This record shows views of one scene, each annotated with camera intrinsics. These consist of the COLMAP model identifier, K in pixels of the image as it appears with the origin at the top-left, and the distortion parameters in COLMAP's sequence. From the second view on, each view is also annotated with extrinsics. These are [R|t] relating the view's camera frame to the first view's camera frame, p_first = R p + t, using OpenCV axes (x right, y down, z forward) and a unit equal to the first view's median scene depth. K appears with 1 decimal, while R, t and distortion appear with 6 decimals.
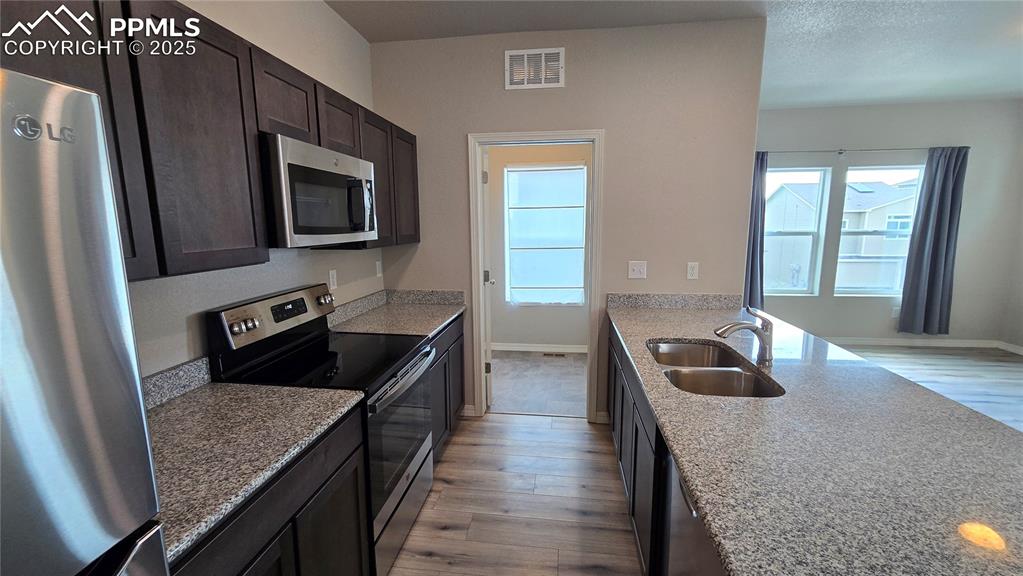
lens RADIAL K [[421.1, 0, 511.3], [0, 421.1, 289.7], [0, 0, 1]] dist [-0.003300, 0.000346]
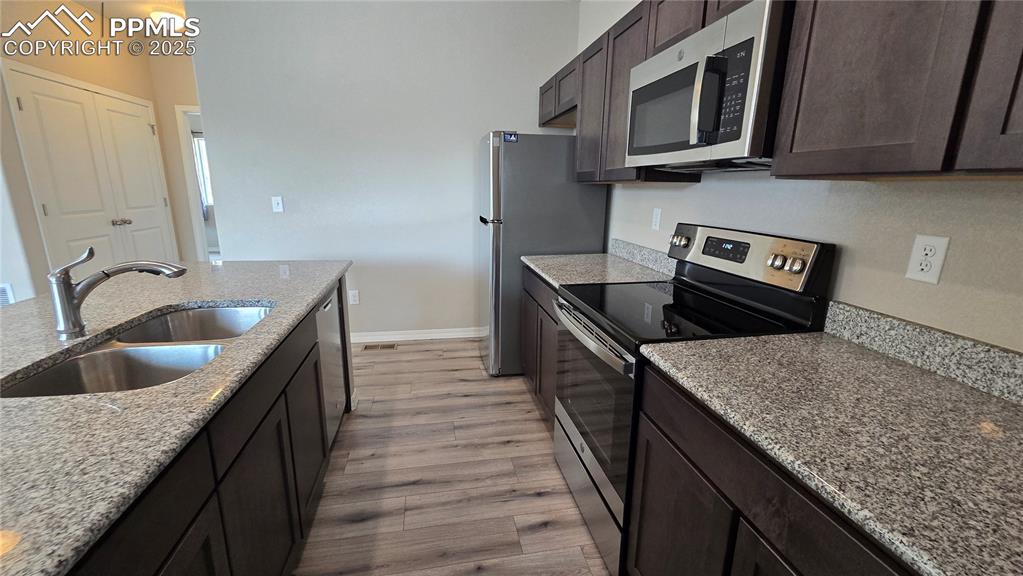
lens RADIAL K [[421.1, 0, 511.3], [0, 421.1, 289.7], [0, 0, 1]] dist [-0.003300, 0.000346]
pose [[-0.947545, 0.067073, -0.312505, 0.058777], [-0.060907, 0.921925, 0.382549, -0.073316], [0.313764, 0.381517, -0.869481, 0.693349]]
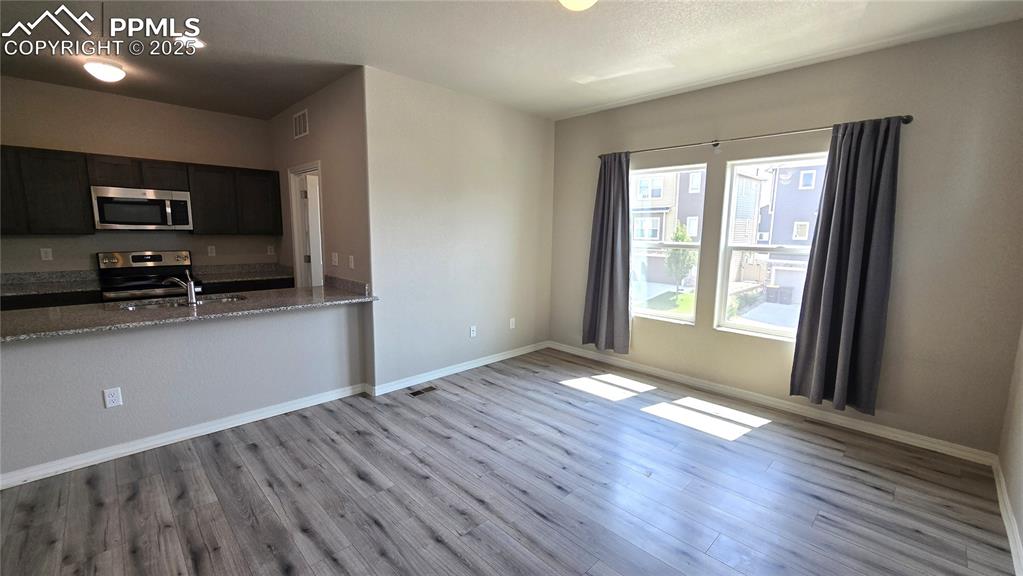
lens RADIAL K [[422.3, 0, 510.1], [0, 422.3, 289.7], [0, 0, 1]] dist [-0.003068, 0.002640]
pose [[0.785124, 0.108821, -0.609704, 1.035409], [-0.120514, 0.992469, 0.021950, -0.031067], [0.607501, 0.056244, 0.792325, 0.169266]]
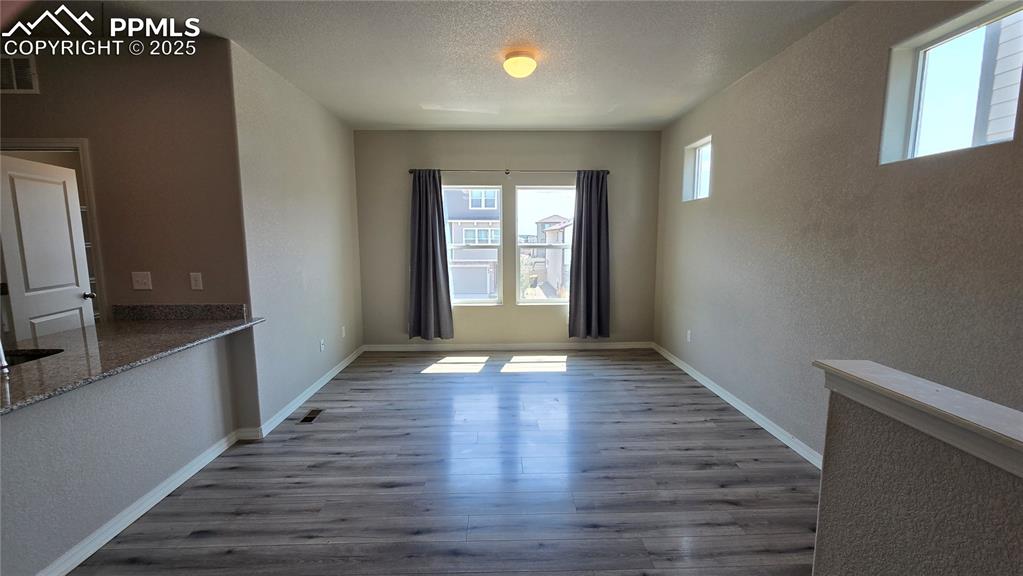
lens RADIAL K [[421.1, 0, 511.3], [0, 421.1, 289.7], [0, 0, 1]] dist [-0.003300, 0.000346]
pose [[0.987822, -0.011825, 0.155136, 0.649469], [0.017299, 0.999273, -0.033987, 0.014287], [-0.154621, 0.036257, 0.987308, -0.068279]]
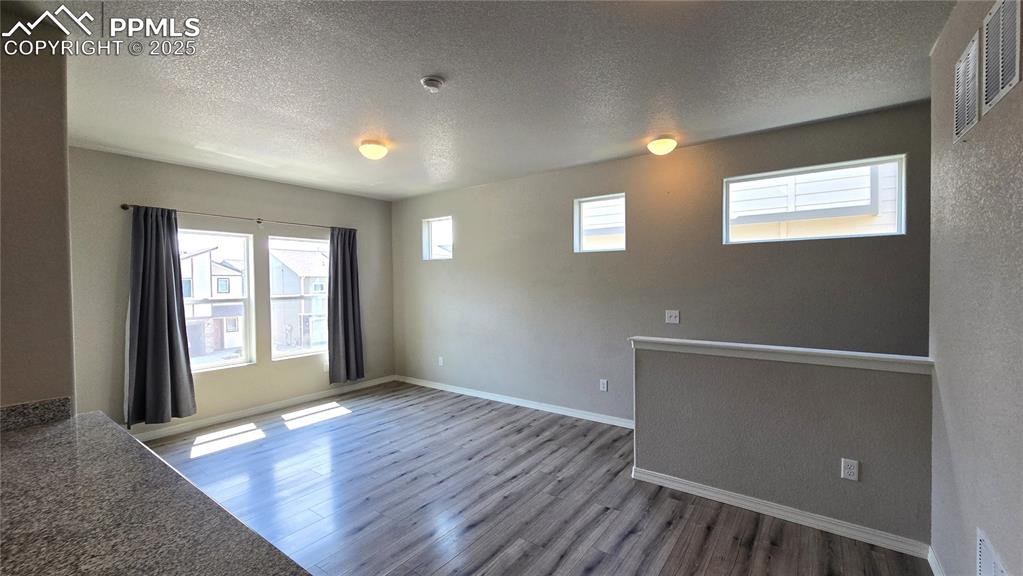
lens RADIAL K [[421.1, 0, 511.3], [0, 421.1, 289.7], [0, 0, 1]] dist [-0.003300, 0.000346]
pose [[0.480771, -0.014499, 0.876726, 0.183127], [0.142958, 0.987781, -0.062059, -0.009458], [-0.865114, 0.155171, 0.476969, 0.001350]]
